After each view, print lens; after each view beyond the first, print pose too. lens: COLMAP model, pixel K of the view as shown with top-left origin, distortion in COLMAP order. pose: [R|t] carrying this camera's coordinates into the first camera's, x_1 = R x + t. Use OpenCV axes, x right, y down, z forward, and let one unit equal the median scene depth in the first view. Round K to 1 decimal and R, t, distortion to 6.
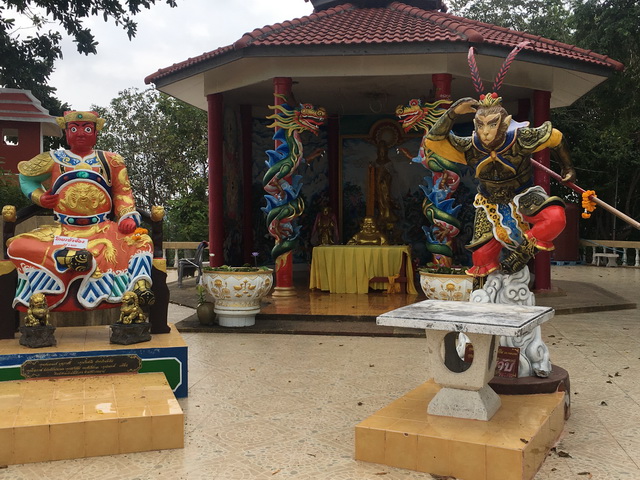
lens RADIAL K [[737.0, 0, 318.2], [0, 737.0, 227.2], [0, 0, 1]] dist [0.029070, 0.031089]
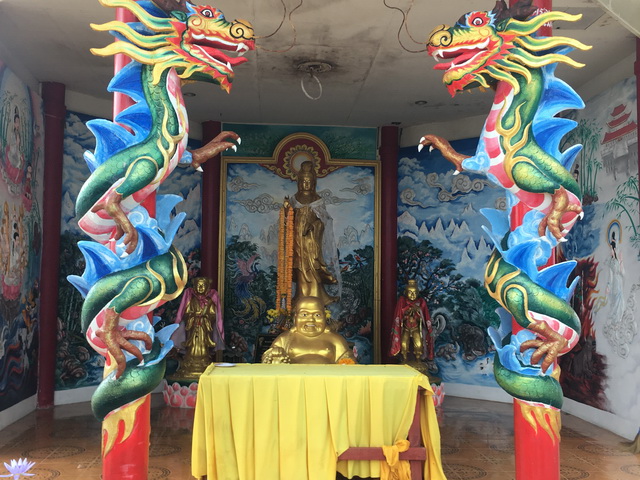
lens RADIAL K [[737.0, 0, 318.2], [0, 737.0, 227.2], [0, 0, 1]] dist [0.029070, 0.031089]
pose [[0.974226, 0.030886, 0.223452, -0.039435], [-0.008532, 0.994918, -0.100323, -0.014841], [-0.225415, 0.095831, 0.969538, 0.619427]]
